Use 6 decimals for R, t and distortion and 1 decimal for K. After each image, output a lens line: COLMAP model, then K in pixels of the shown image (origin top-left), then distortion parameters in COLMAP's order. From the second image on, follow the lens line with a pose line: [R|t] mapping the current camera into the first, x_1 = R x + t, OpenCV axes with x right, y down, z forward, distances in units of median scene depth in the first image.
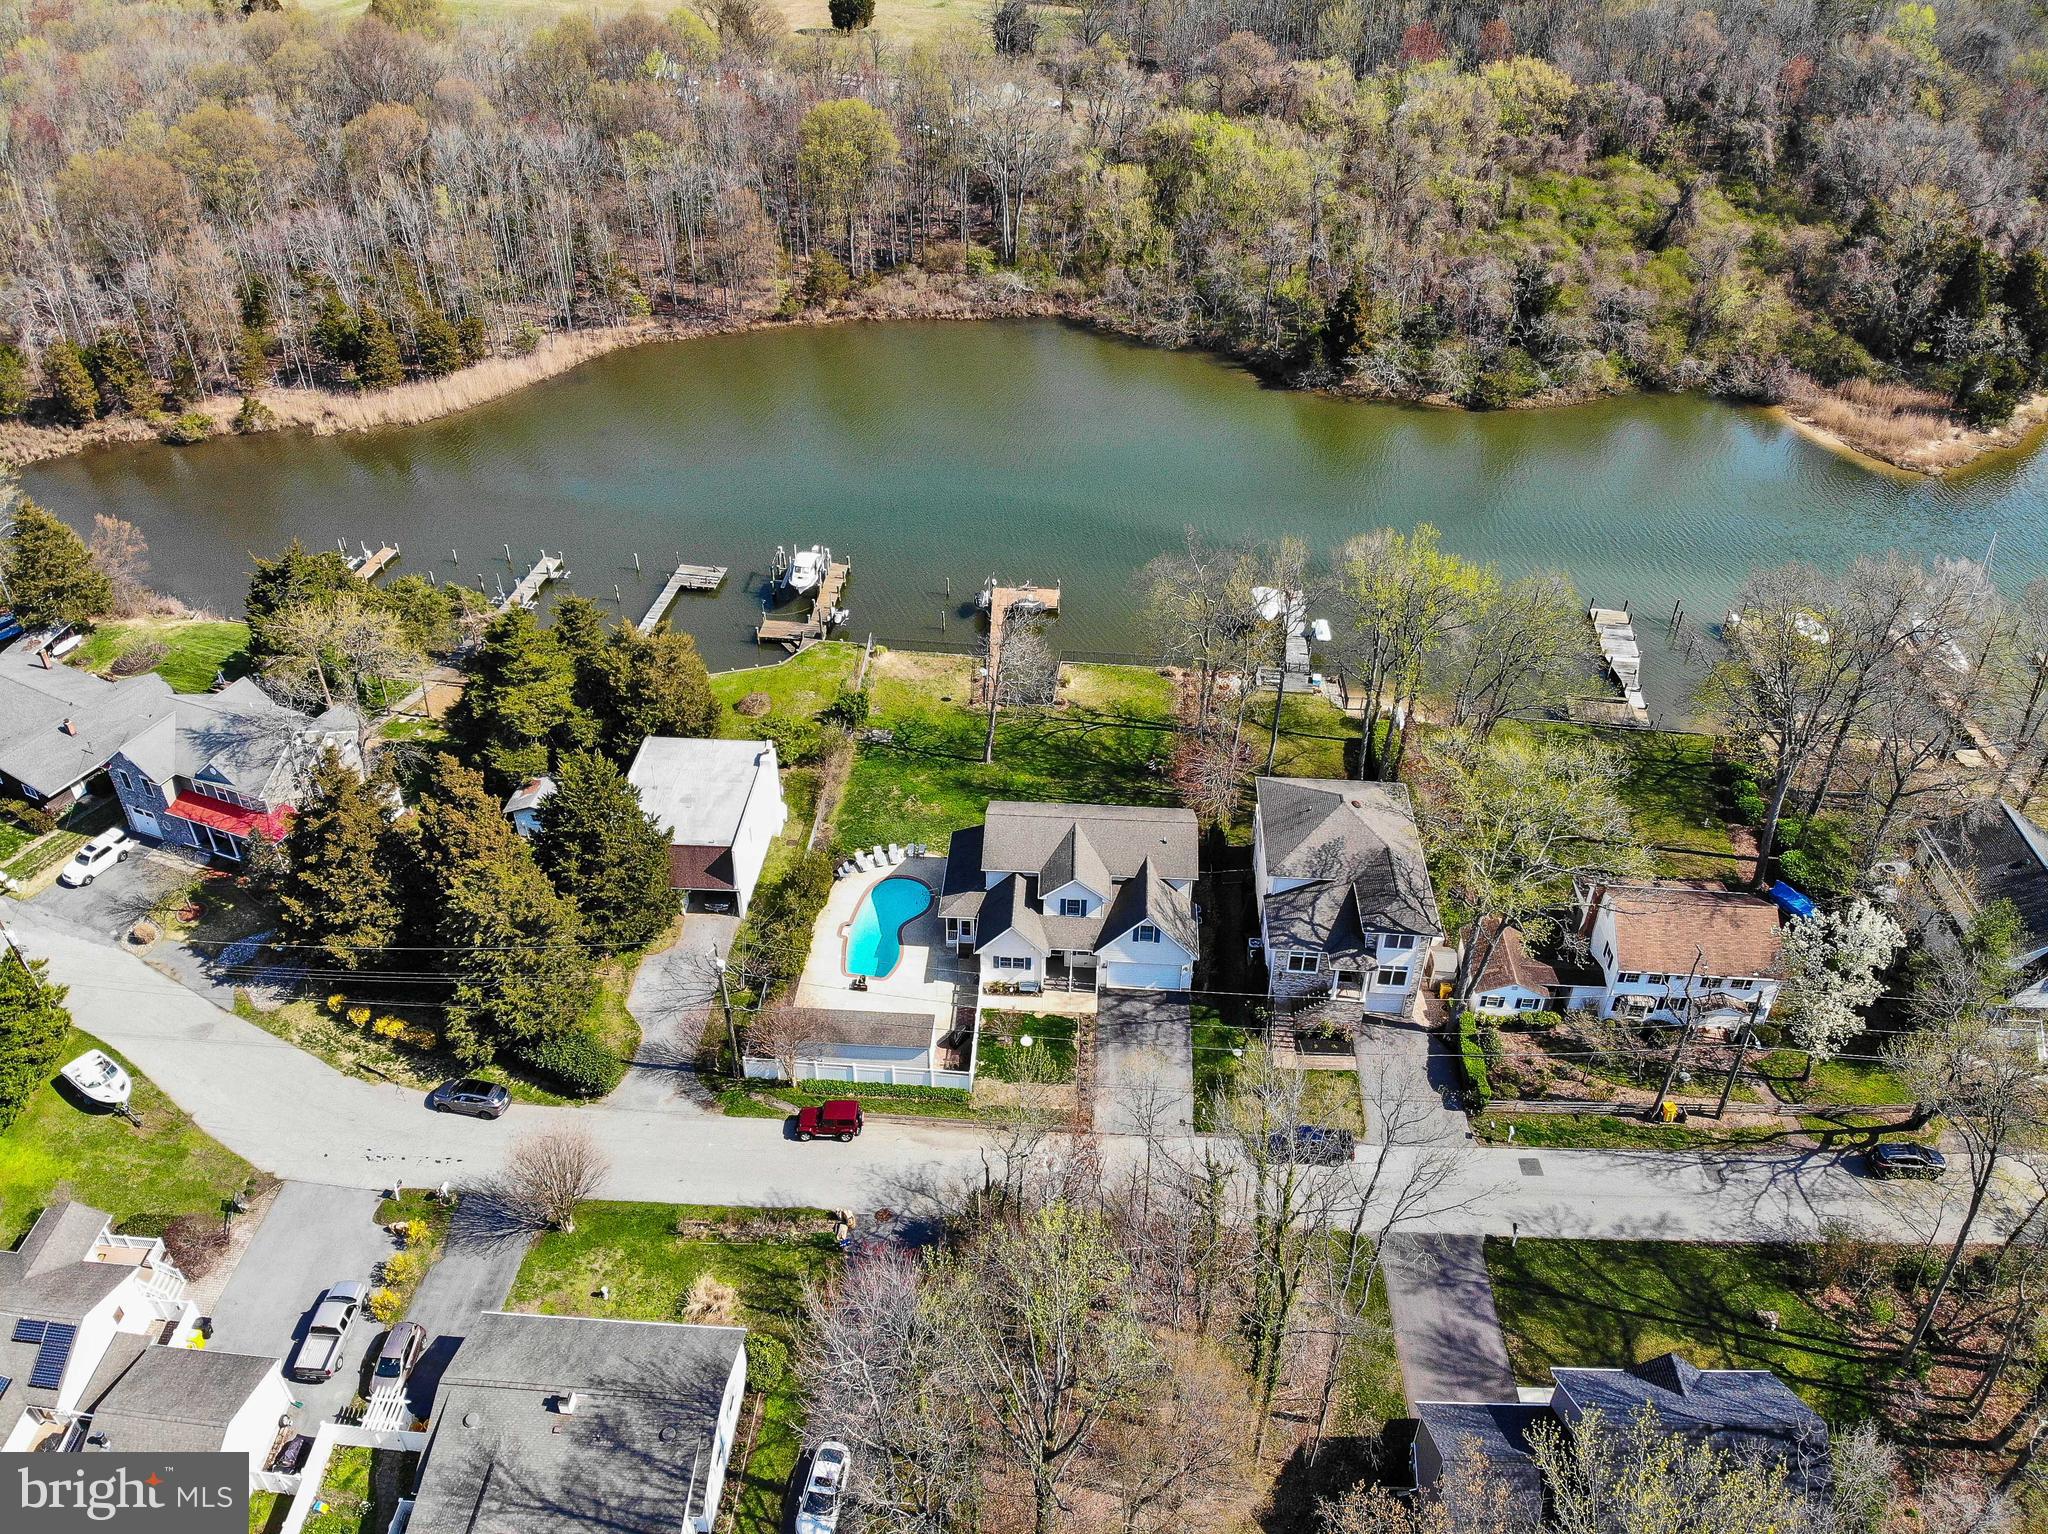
lens RADIAL K [[1490.9, 0, 1024.0], [0, 1490.9, 767.0], [0, 0, 1]] dist [0.217808, -0.532612]
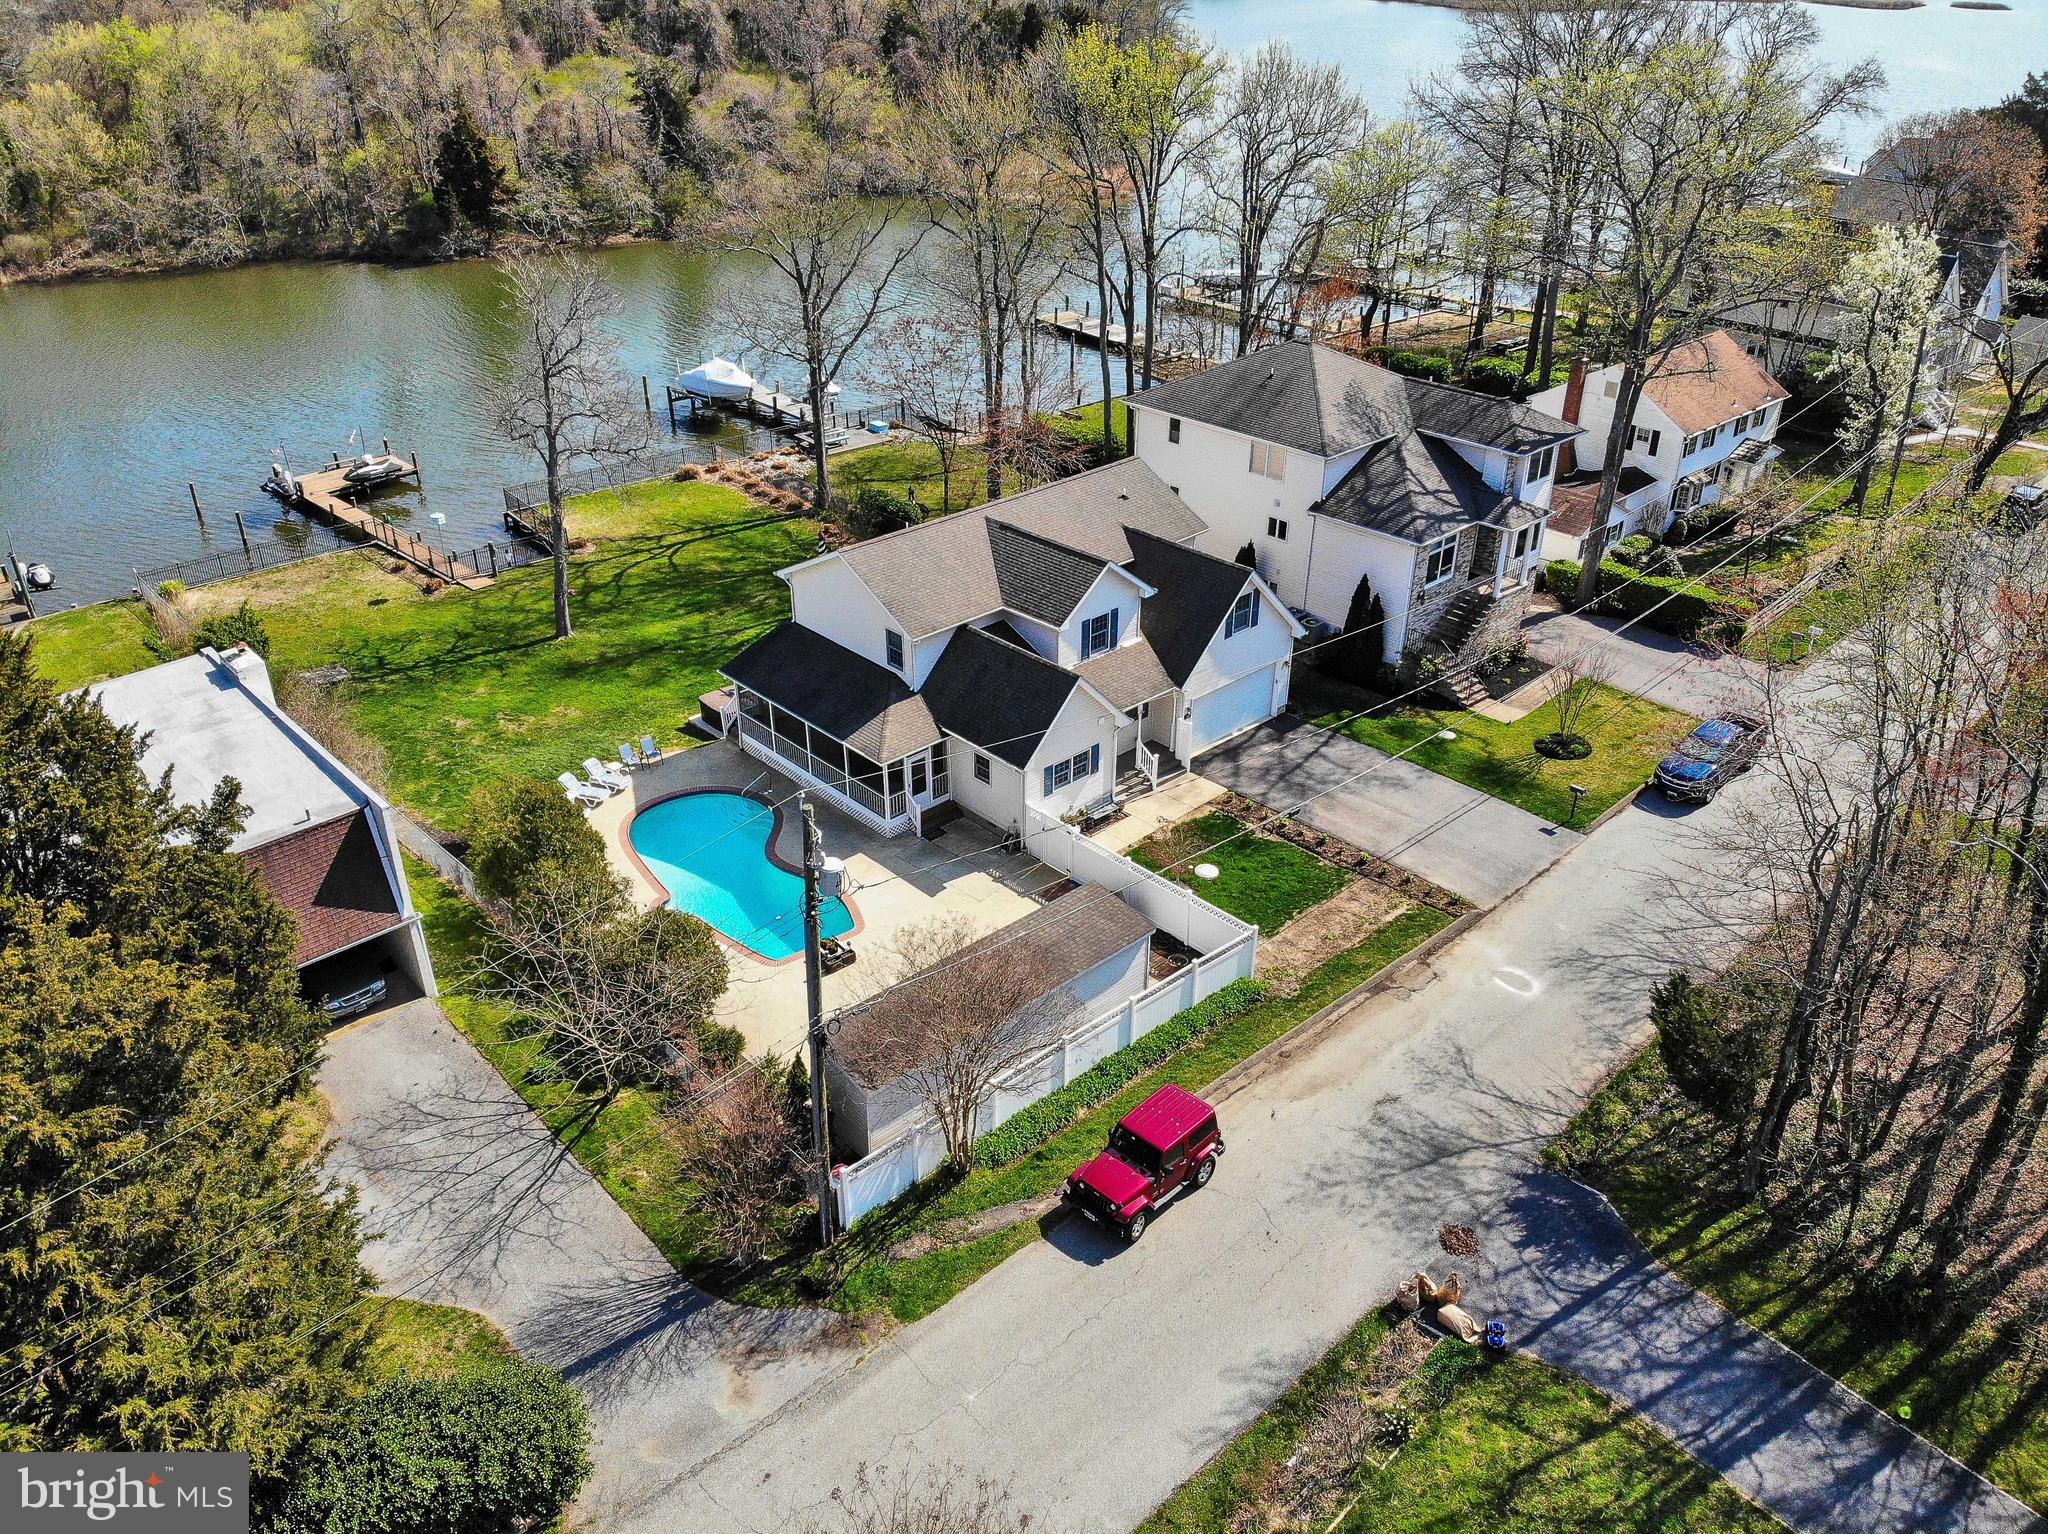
lens RADIAL K [[1485.0, 0, 1030.4], [0, 1485.0, 788.6], [0, 0, 1]] dist [0.090610, -0.218789]
pose [[0.689602, -0.371676, 0.621535, -0.309420], [0.426405, 0.902096, 0.066348, 0.095369], [-0.585344, 0.219272, 0.780572, 0.609600]]
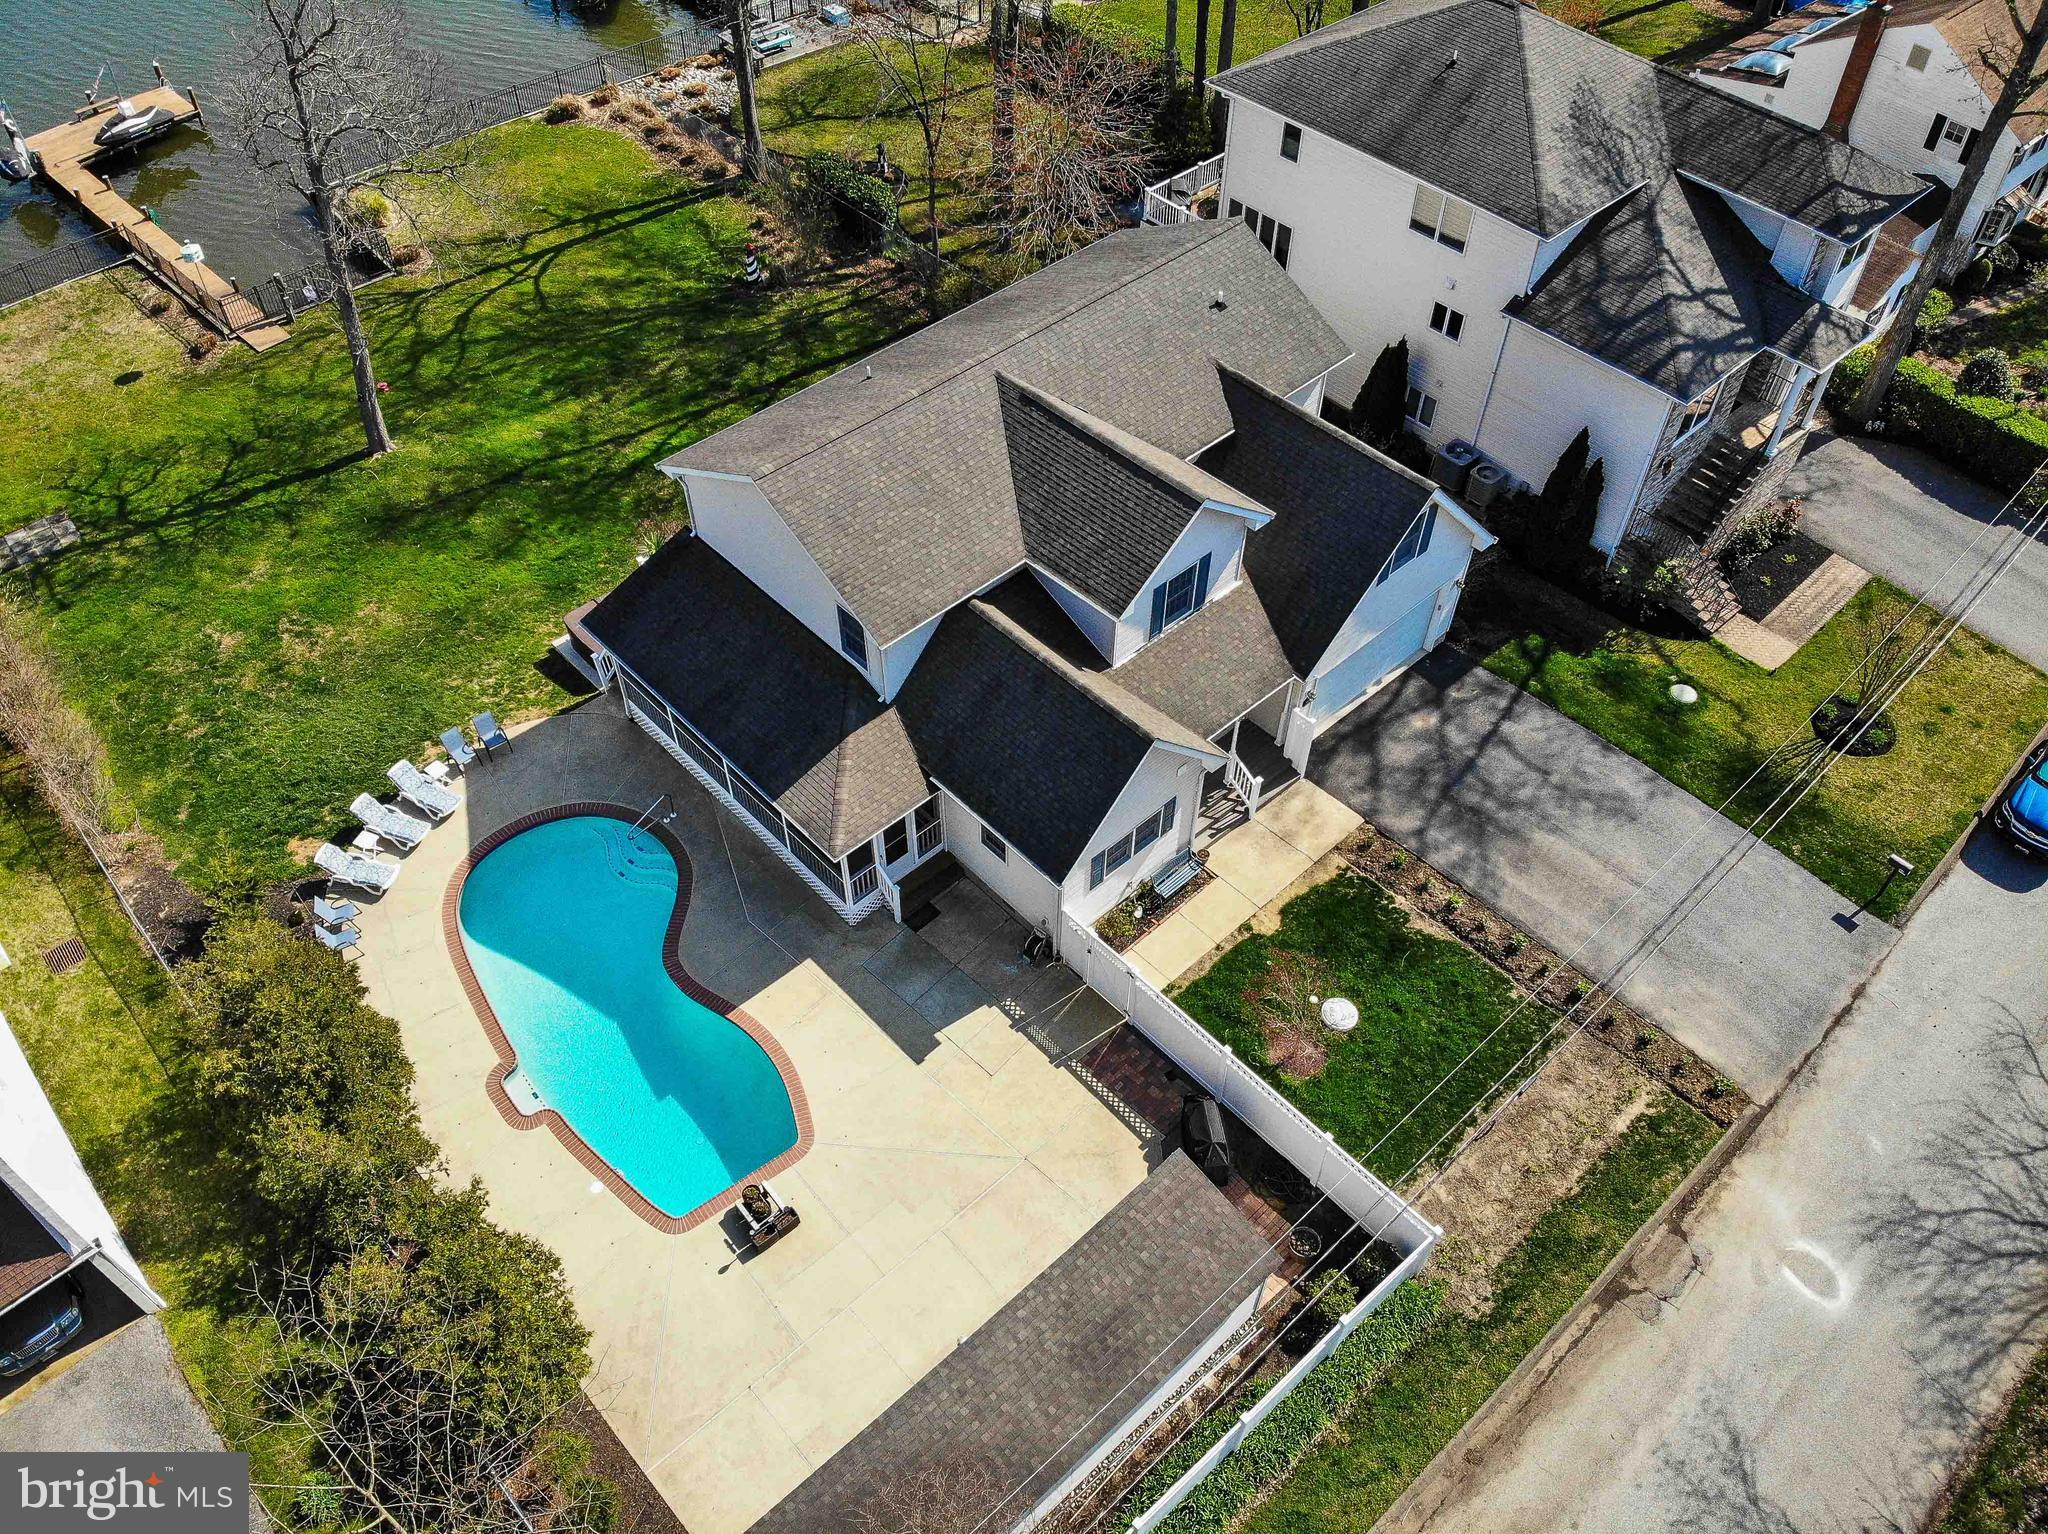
lens RADIAL K [[1507.2, 0, 1029.4], [0, 1507.2, 779.0], [0, 0, 1]] dist [0.045910, -0.160002]
pose [[0.691805, -0.550498, 0.467288, -0.157208], [0.421440, 0.833303, 0.357763, -0.001896], [-0.586340, -0.050568, 0.808485, 0.732640]]
